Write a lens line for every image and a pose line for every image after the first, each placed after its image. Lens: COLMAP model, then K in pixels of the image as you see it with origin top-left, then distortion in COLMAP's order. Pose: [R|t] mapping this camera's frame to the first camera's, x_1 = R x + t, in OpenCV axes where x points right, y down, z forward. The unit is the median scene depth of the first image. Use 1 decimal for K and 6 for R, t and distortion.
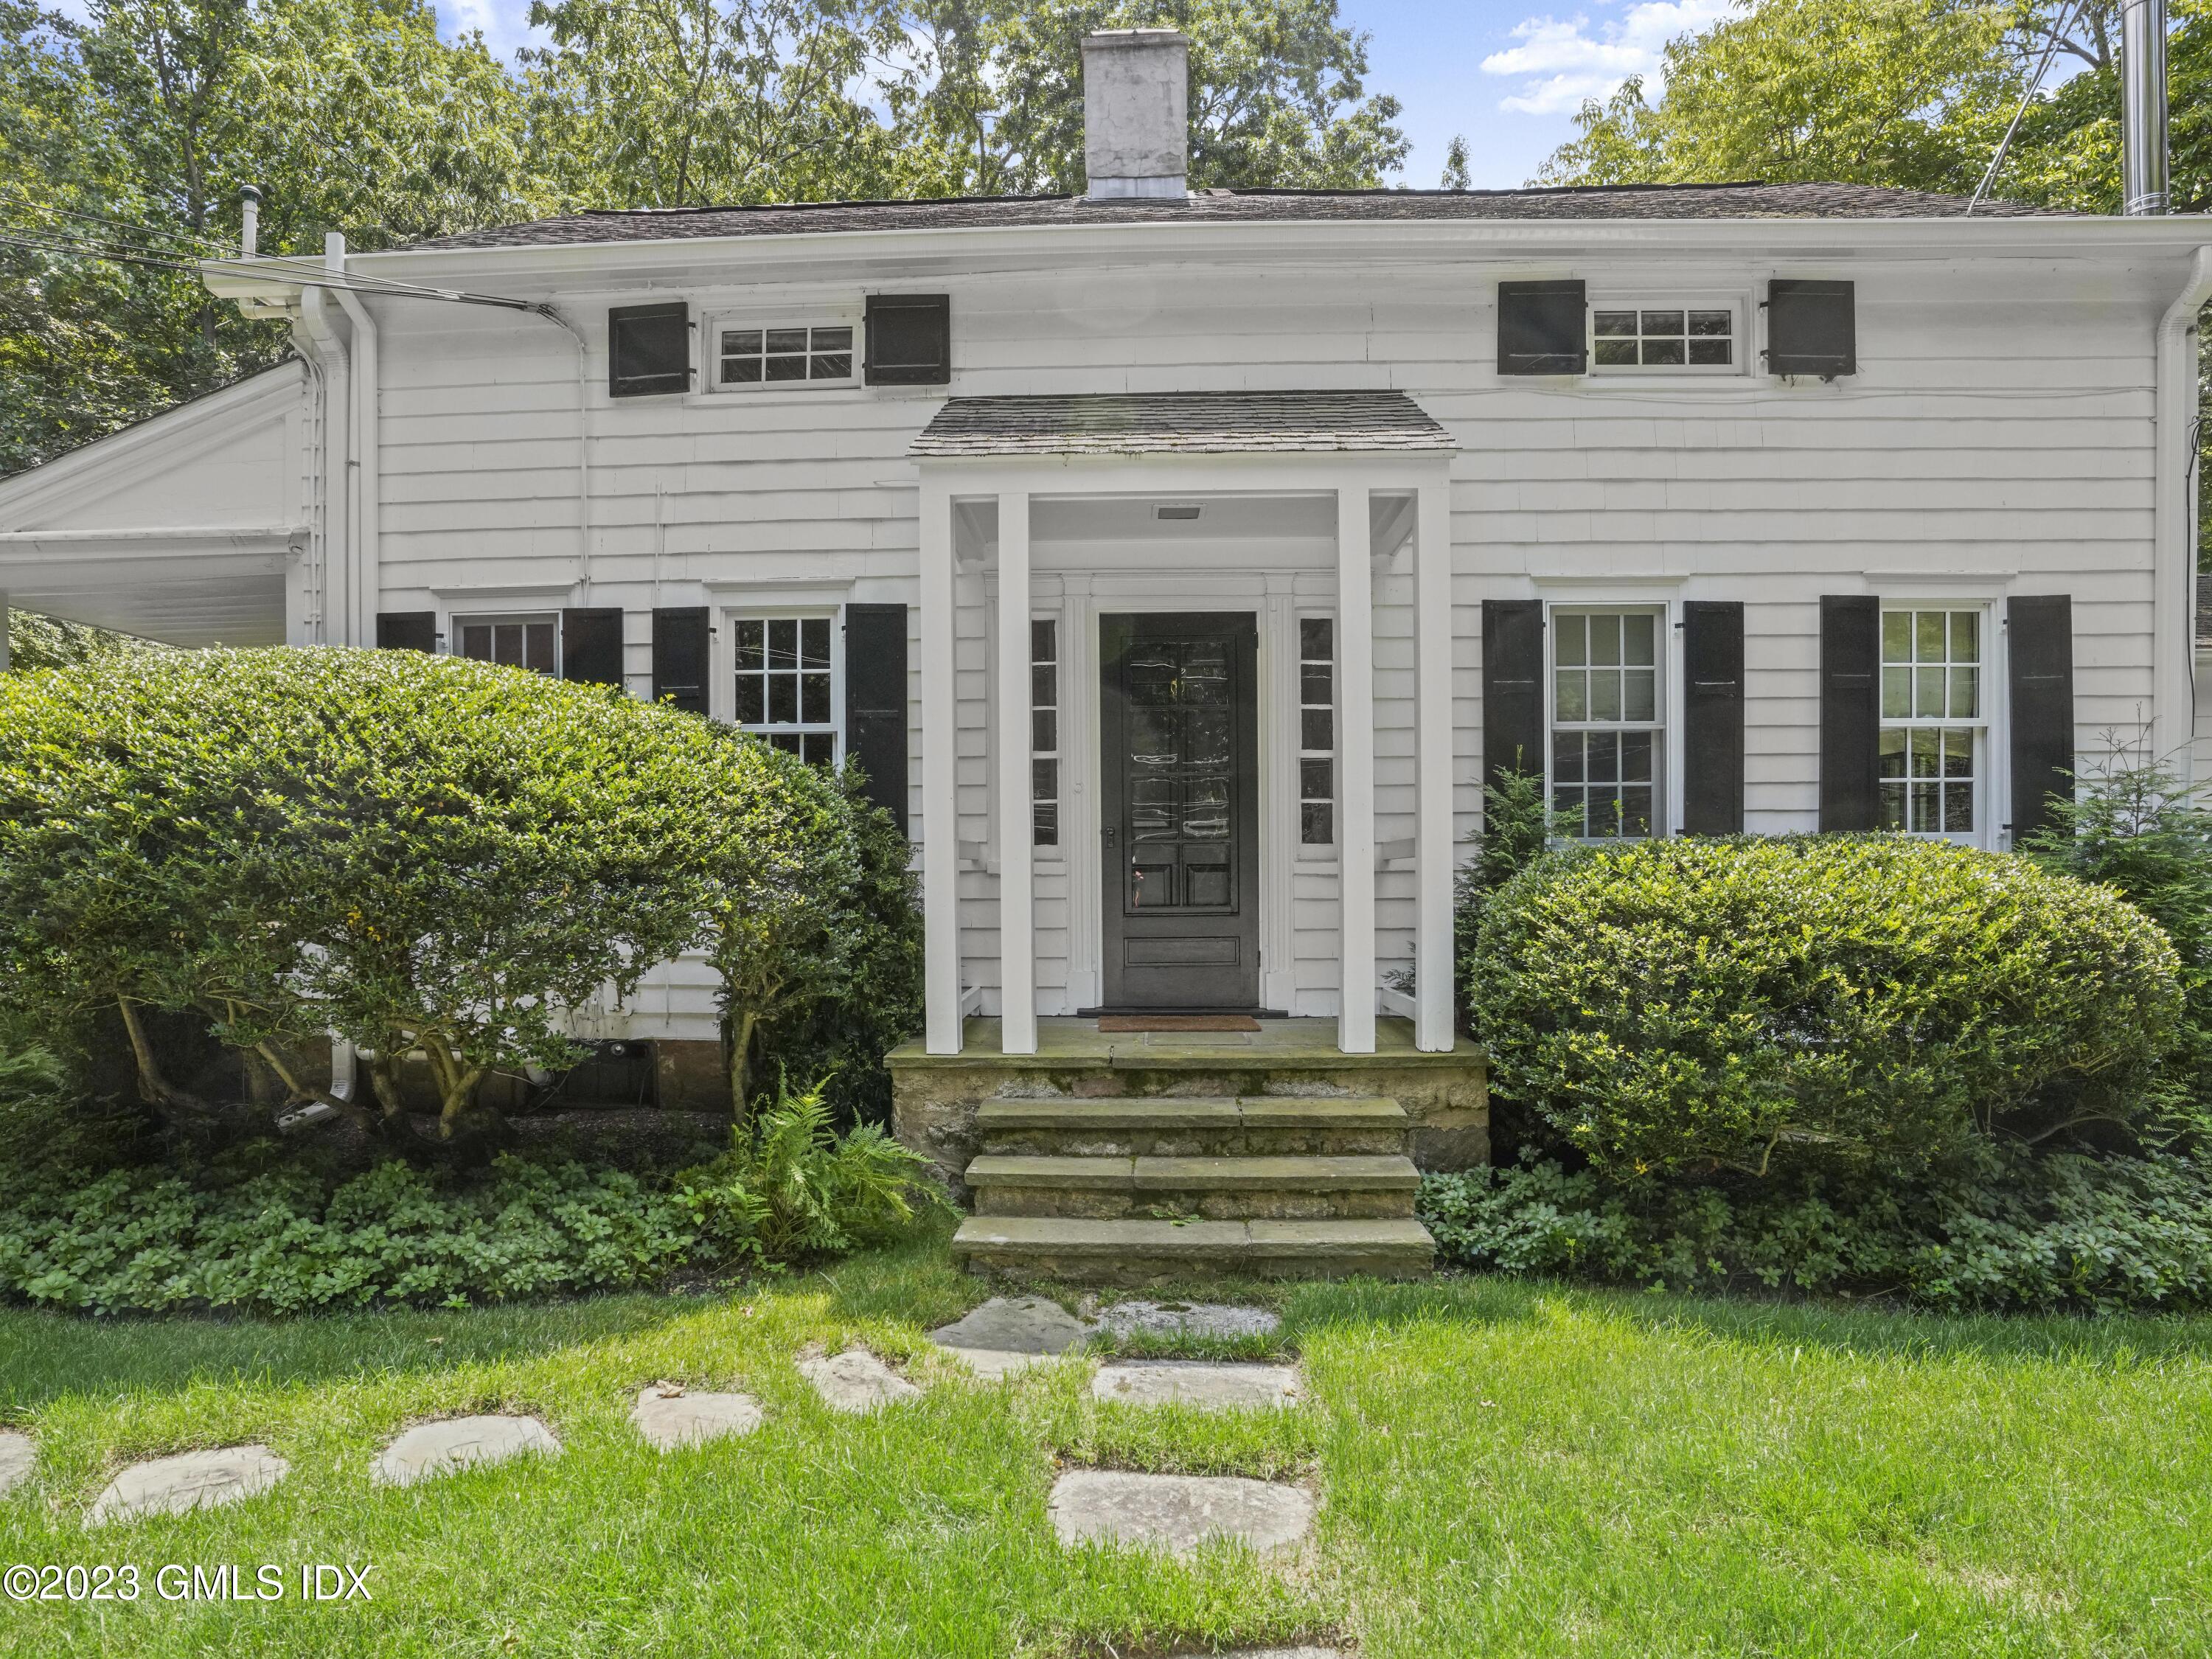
lens RADIAL K [[1314.5, 0, 1105.8], [0, 1314.5, 910.3], [0, 0, 1]] dist [-0.050471, 0.000591]
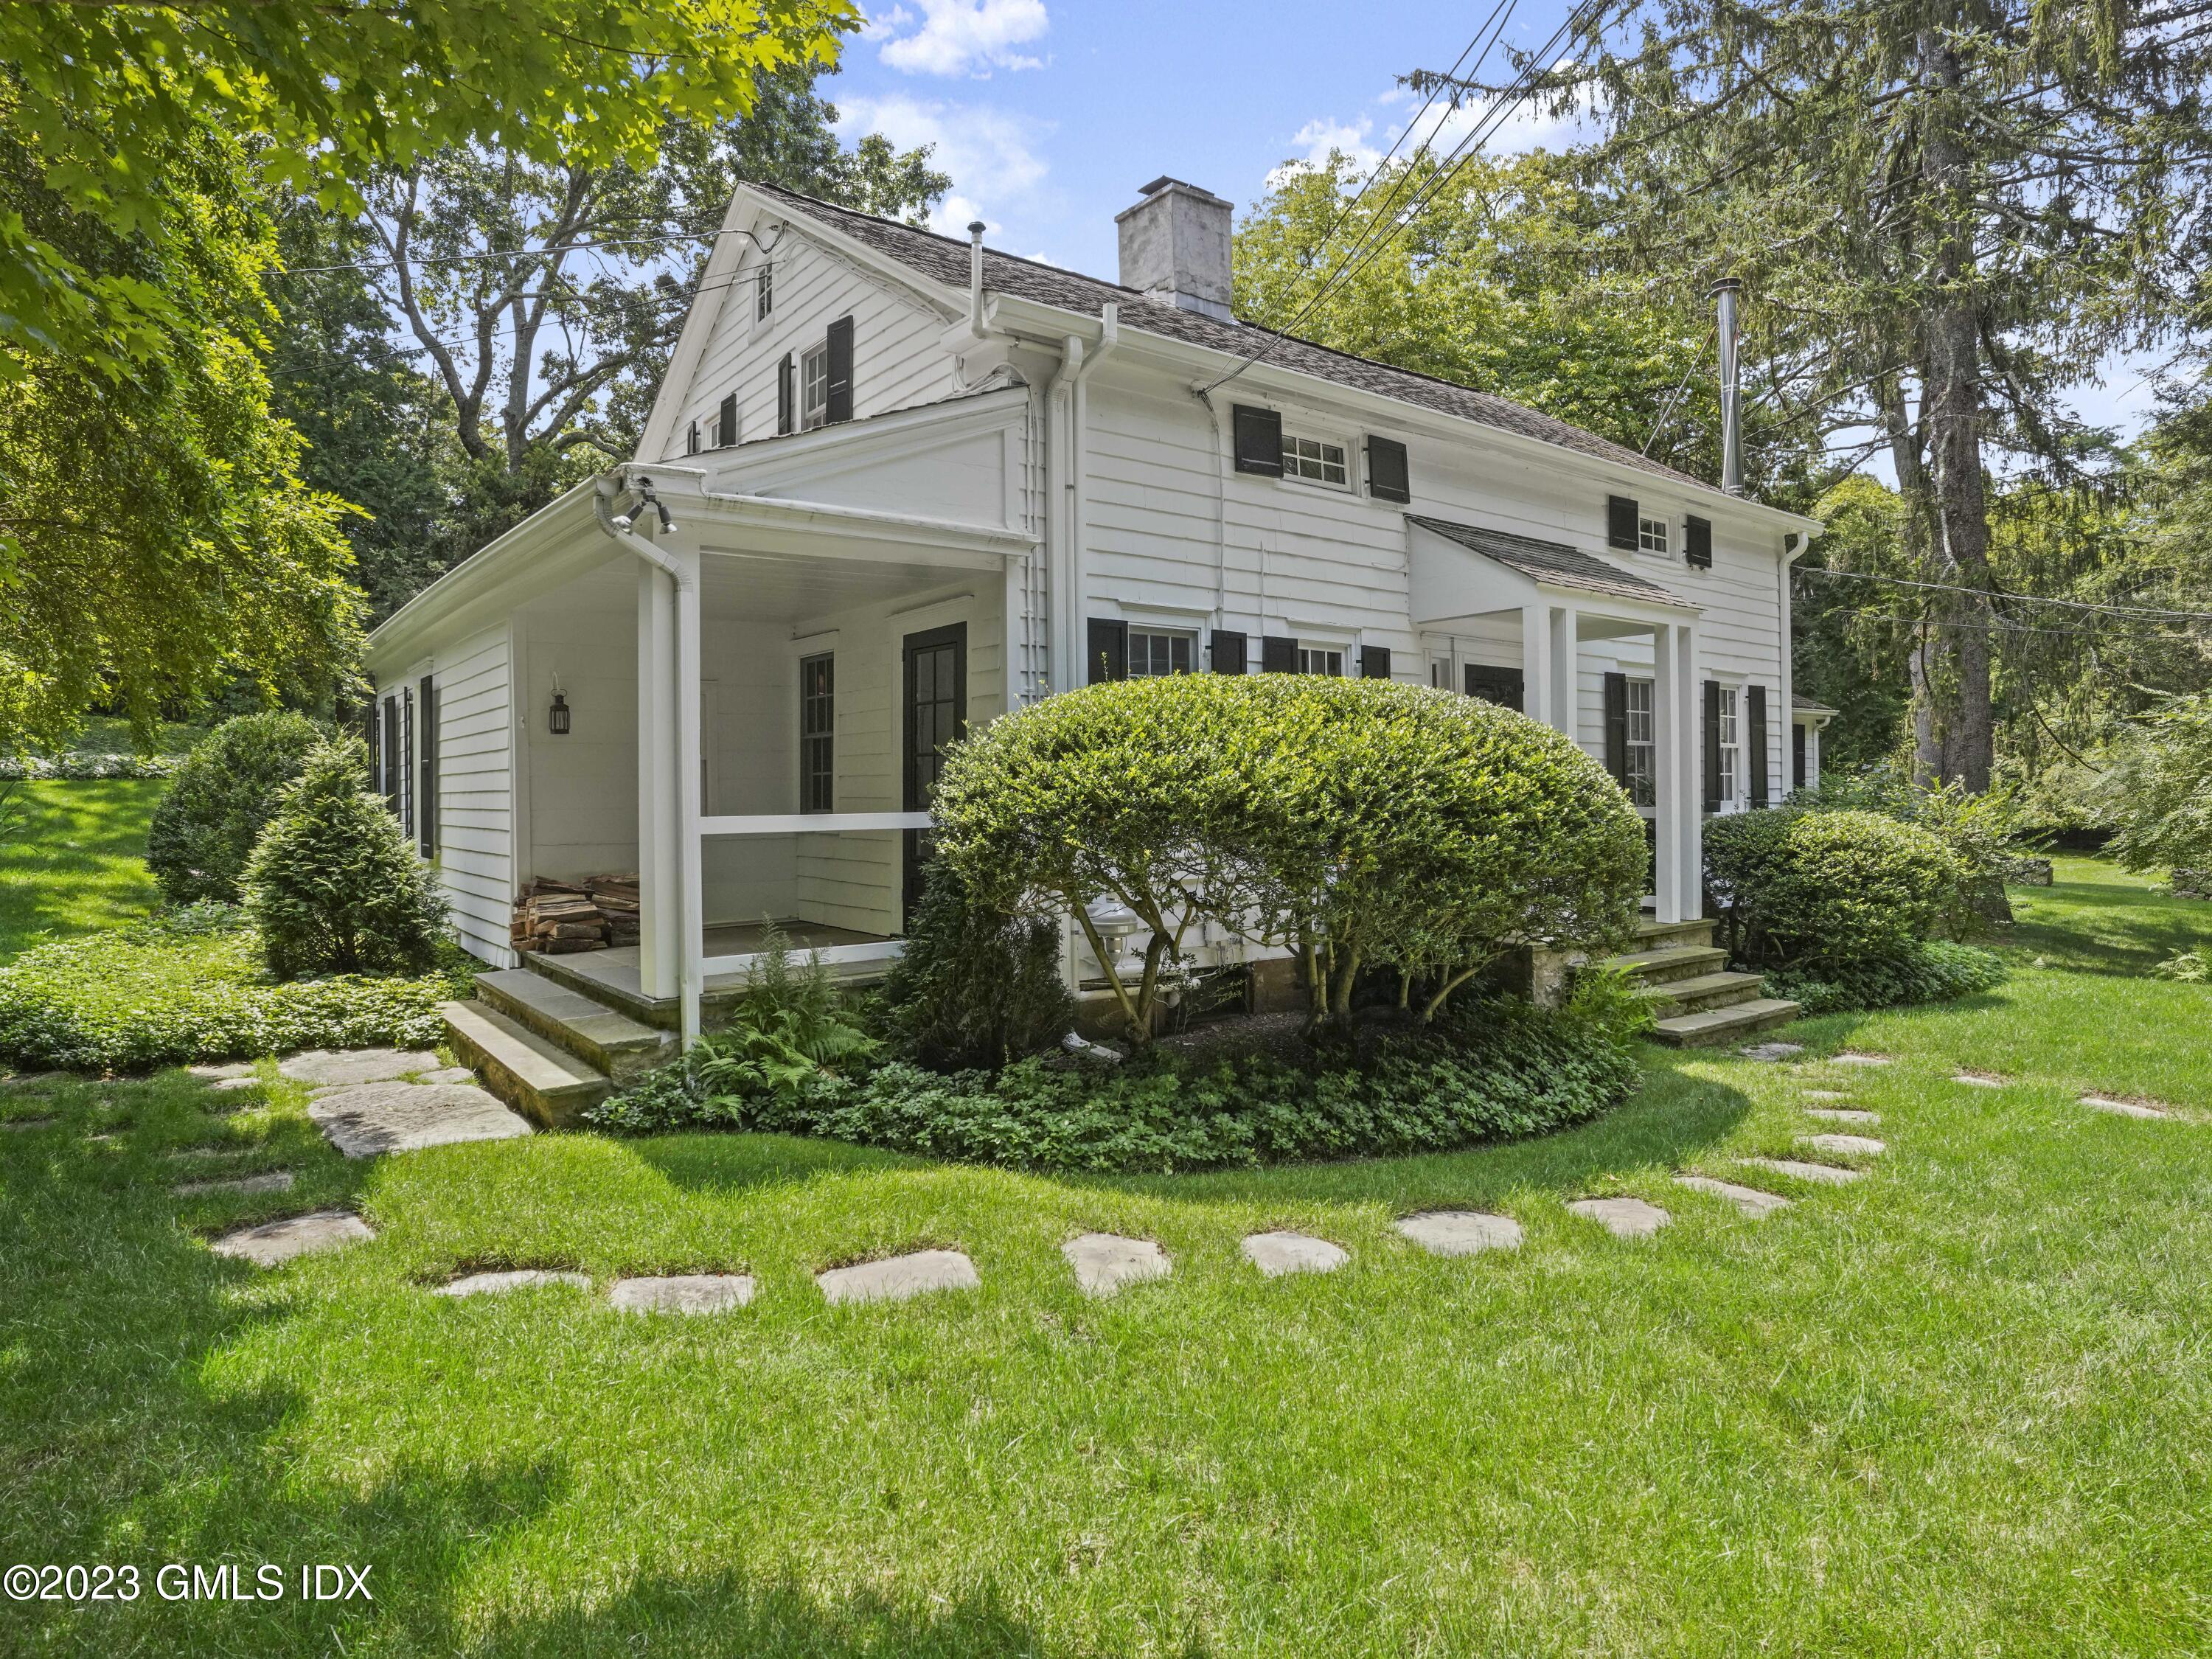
lens RADIAL K [[1297.0, 0, 1106.0], [0, 1297.0, 829.5], [0, 0, 1]] dist [-0.056186, 0.000000]
pose [[0.772070, -0.016767, 0.635317, -1.314138], [0.040033, 0.998950, -0.022287, -0.010615], [-0.634276, 0.042640, 0.771930, 0.089242]]
